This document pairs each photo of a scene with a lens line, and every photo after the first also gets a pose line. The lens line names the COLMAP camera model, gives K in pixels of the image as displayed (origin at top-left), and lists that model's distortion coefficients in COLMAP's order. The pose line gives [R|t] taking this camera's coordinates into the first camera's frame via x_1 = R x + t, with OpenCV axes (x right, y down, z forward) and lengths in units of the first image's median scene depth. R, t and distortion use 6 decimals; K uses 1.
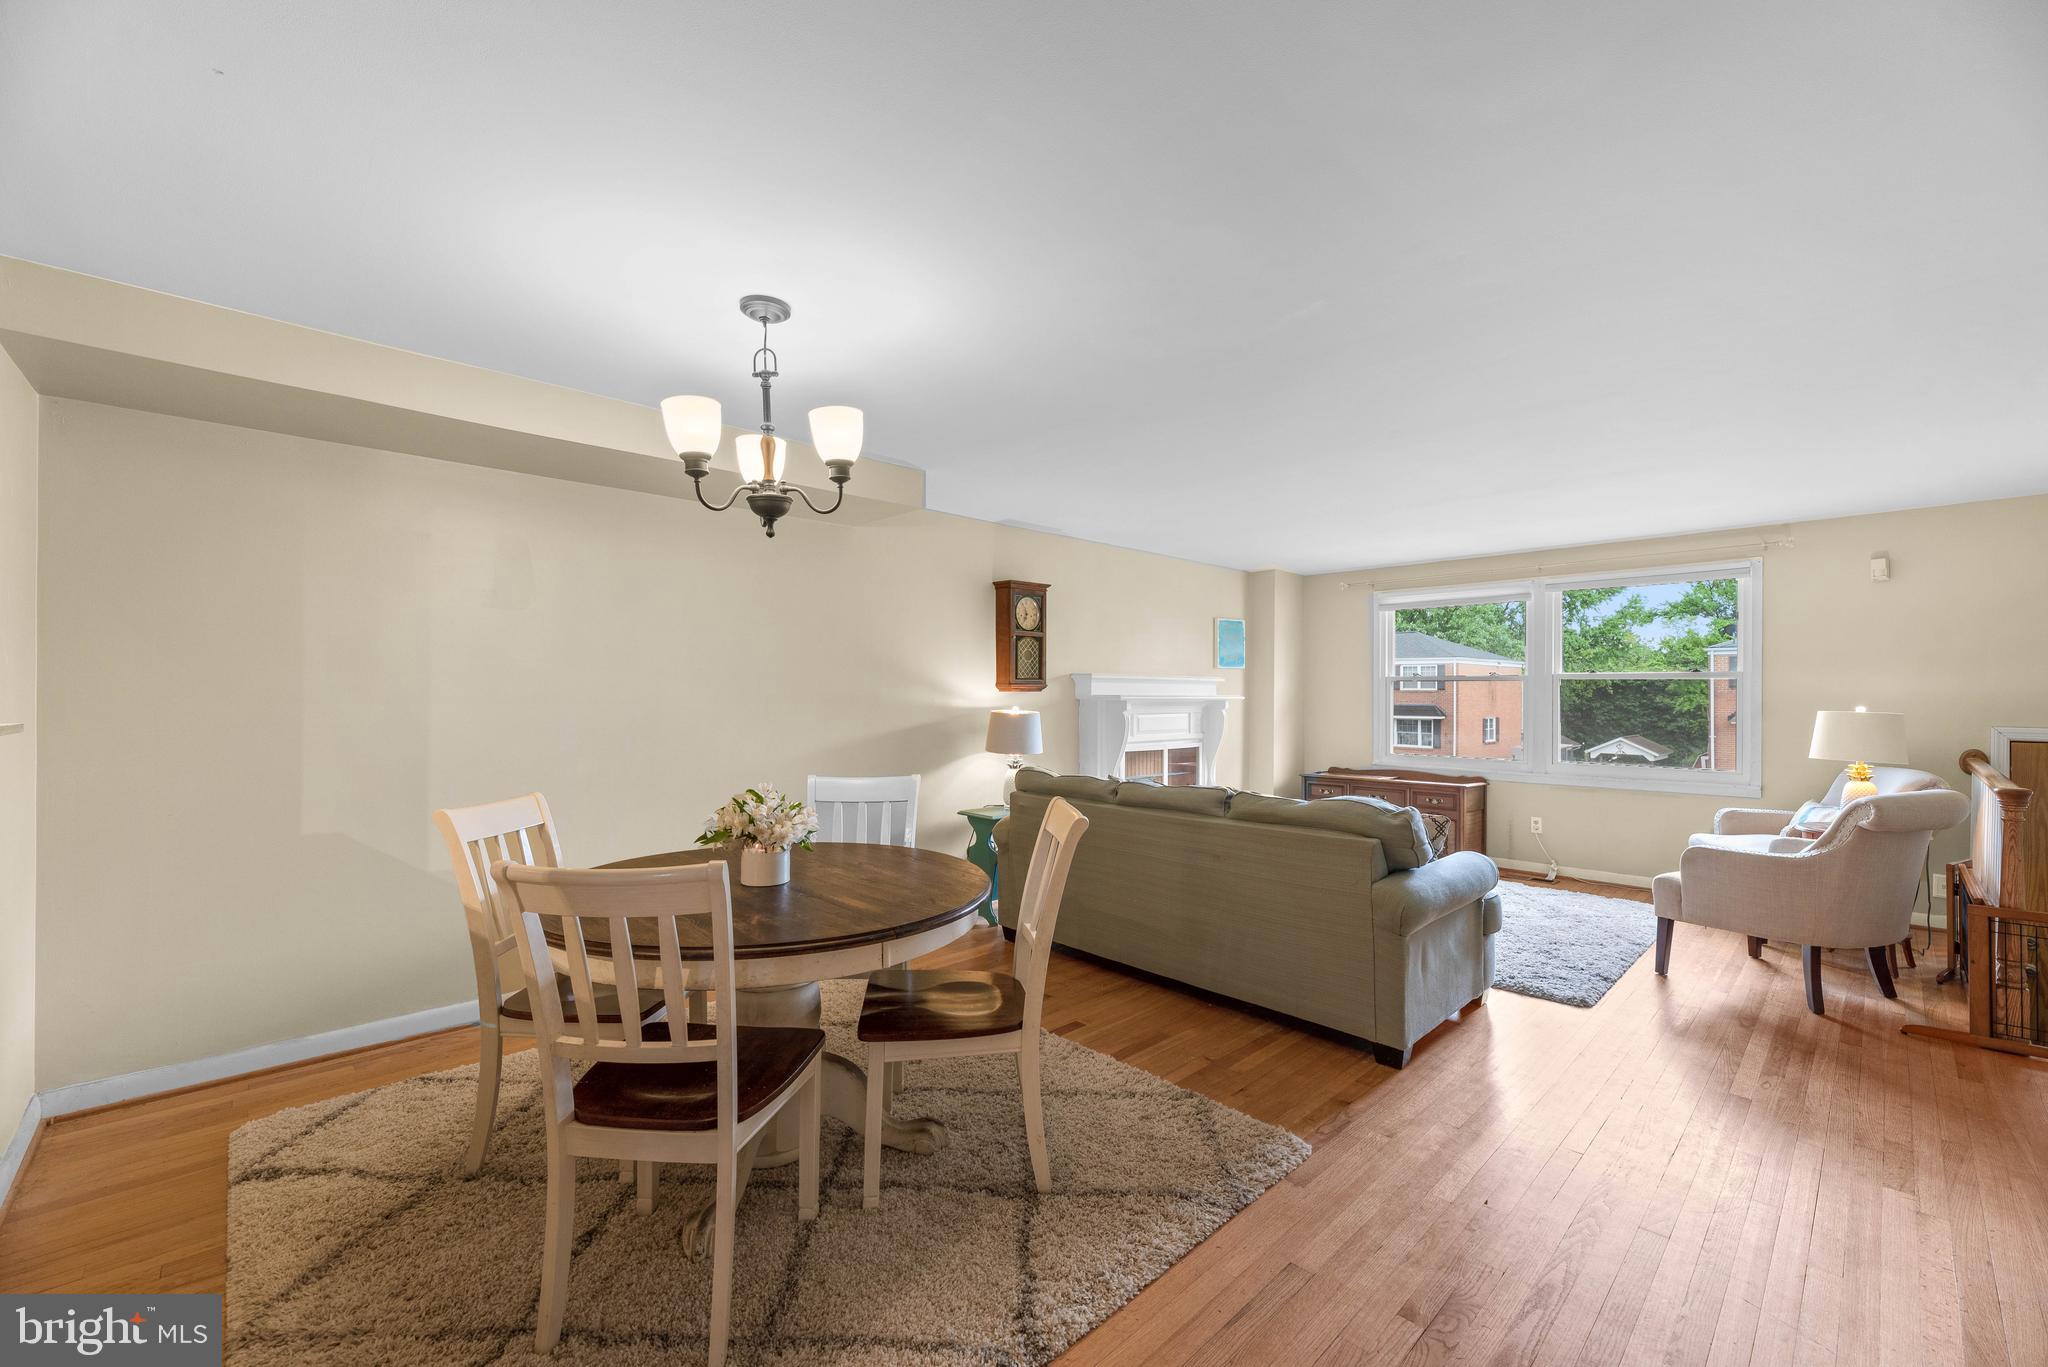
lens RADIAL K [[825.6, 0, 1018.2], [0, 825.6, 686.4], [0, 0, 1]] dist [-0.003420, 0.000327]
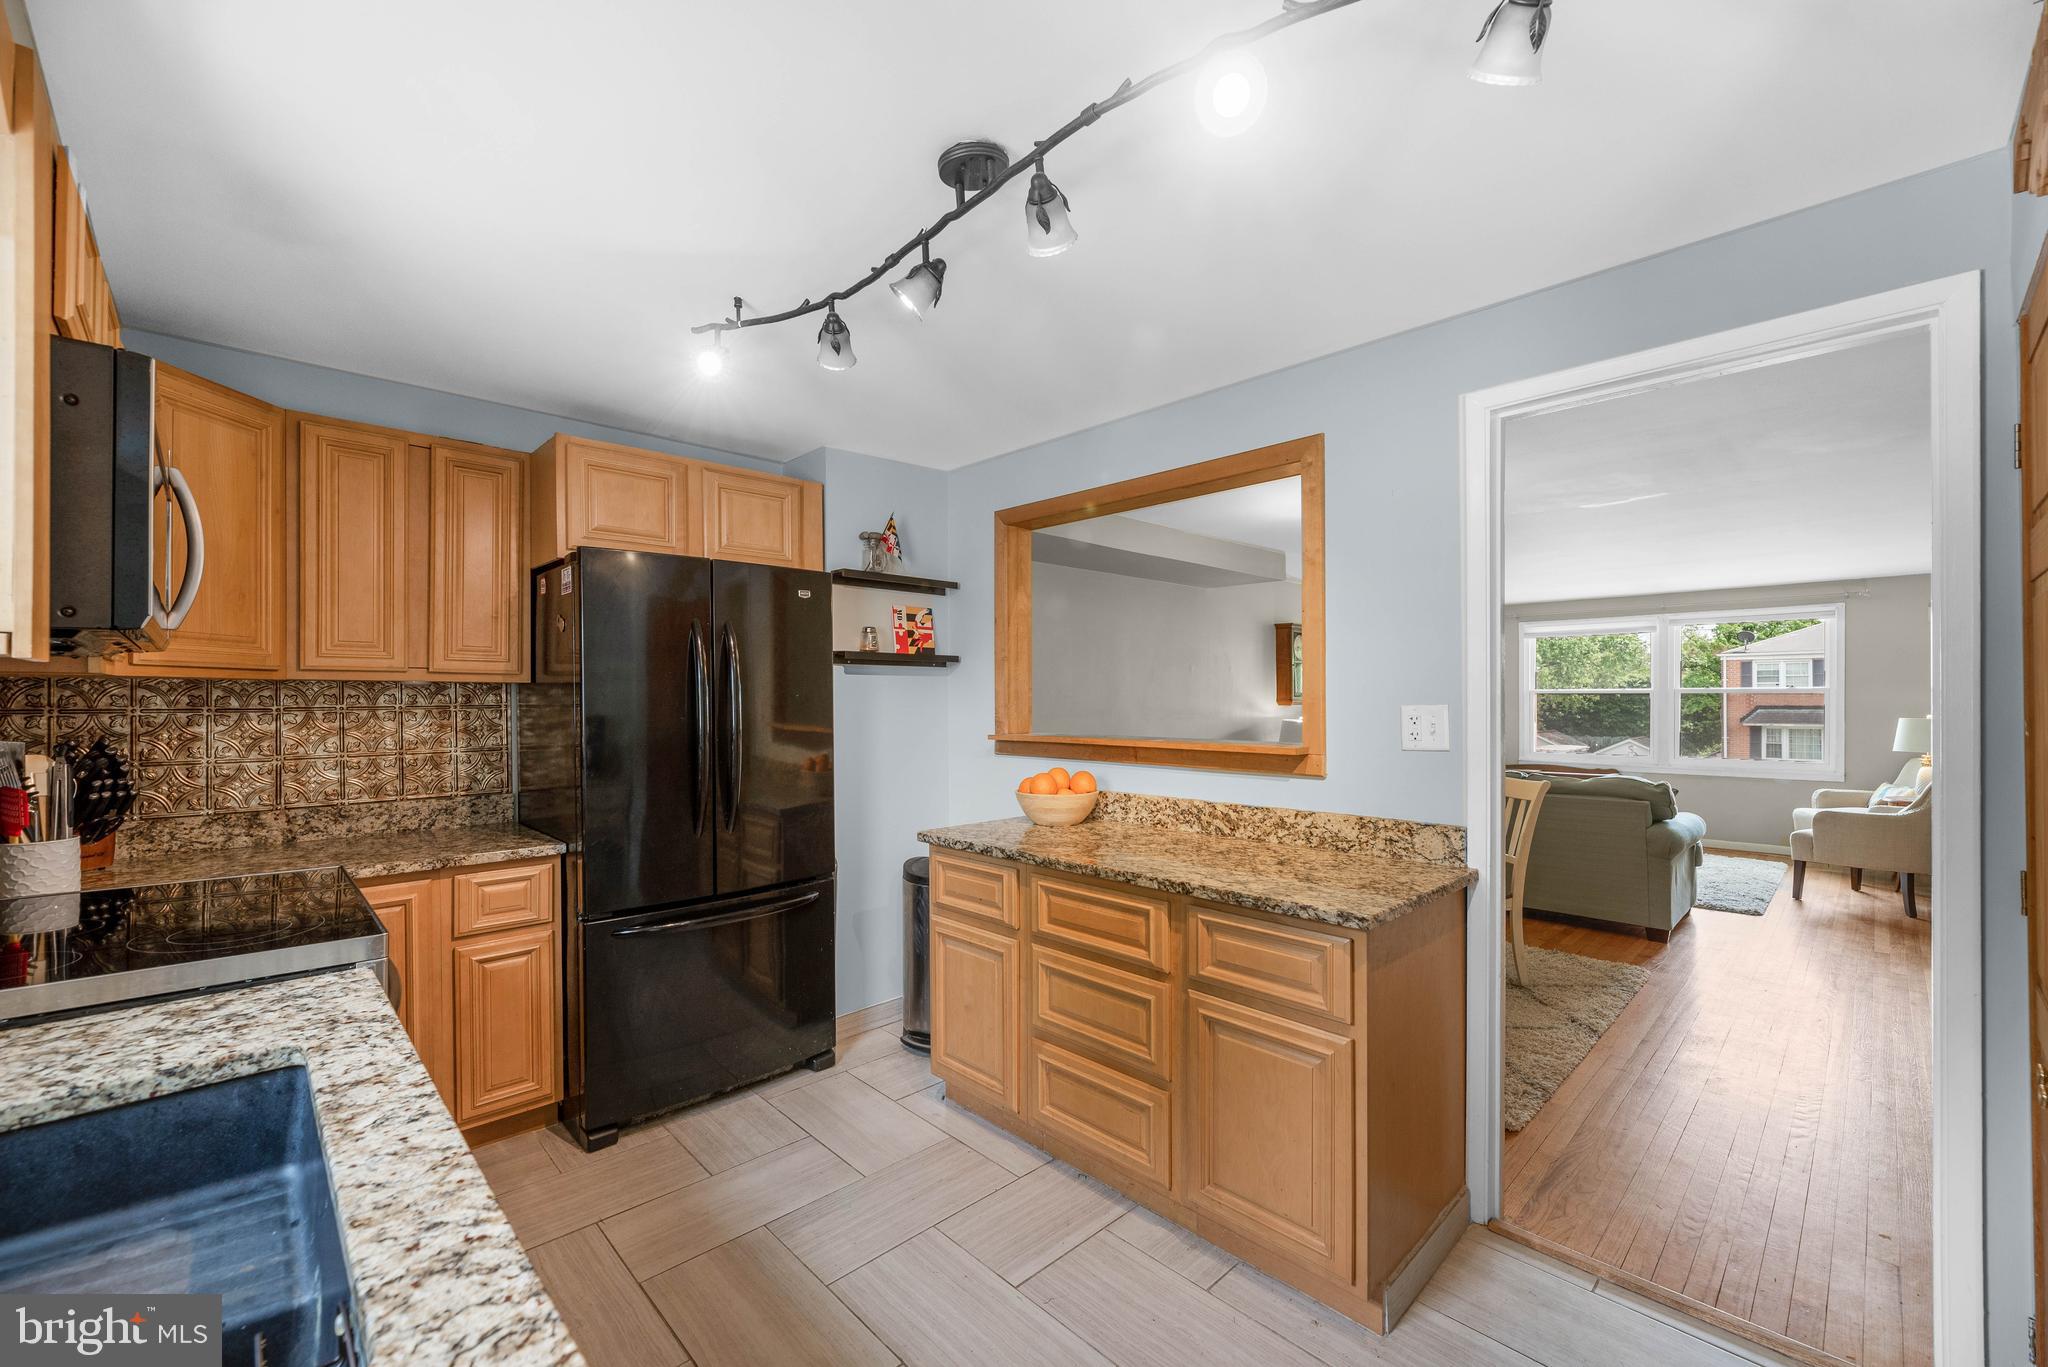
lens RADIAL K [[825.6, 0, 1027.0], [0, 825.6, 690.8], [0, 0, 1]] dist [-0.003420, 0.000327]
pose [[0.999955, -0.005479, 0.007799, -0.554206], [0.005491, 0.999984, -0.001547, -0.023094], [-0.007791, 0.001590, 0.999968, -0.418051]]
